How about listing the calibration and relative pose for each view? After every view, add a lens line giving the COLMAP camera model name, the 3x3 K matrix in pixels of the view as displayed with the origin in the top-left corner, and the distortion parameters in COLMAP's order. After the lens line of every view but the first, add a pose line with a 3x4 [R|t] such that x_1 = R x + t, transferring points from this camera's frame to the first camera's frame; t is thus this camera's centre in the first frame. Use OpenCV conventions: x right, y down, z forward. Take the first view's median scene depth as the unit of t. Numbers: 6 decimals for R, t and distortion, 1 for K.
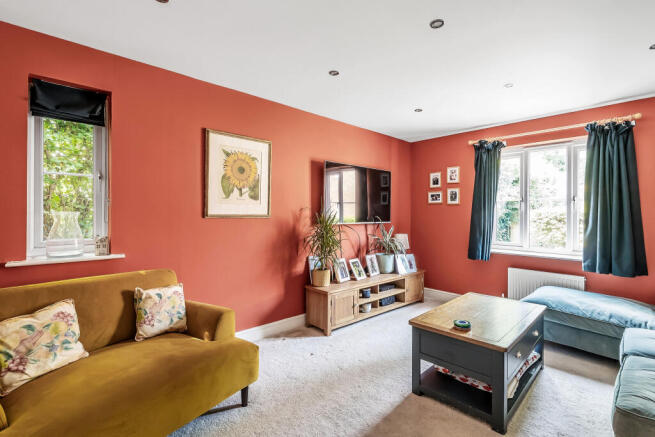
lens RADIAL K [[300.6, 0, 326.8], [0, 300.6, 215.8], [0, 0, 1]] dist [-0.001192, -0.000074]
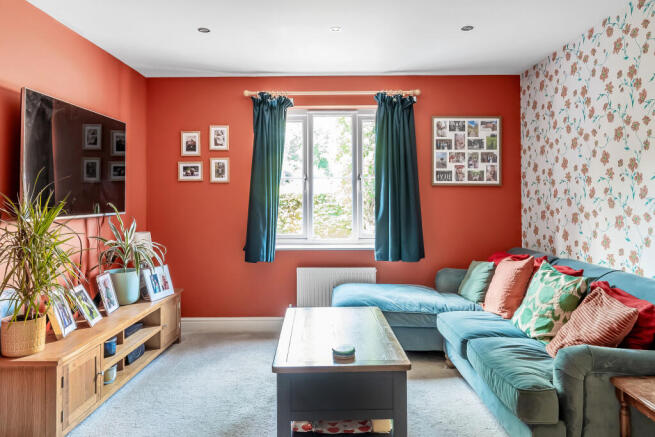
lens RADIAL K [[473.6, 0, 339.1], [0, 473.6, 194.0], [0, 0, 1]] dist [0.001834, -0.003265]
pose [[0.689832, -0.006148, 0.723943, -0.173662], [0.016749, 0.999832, -0.007469, -0.001007], [-0.723776, 0.017278, 0.689819, 0.107284]]
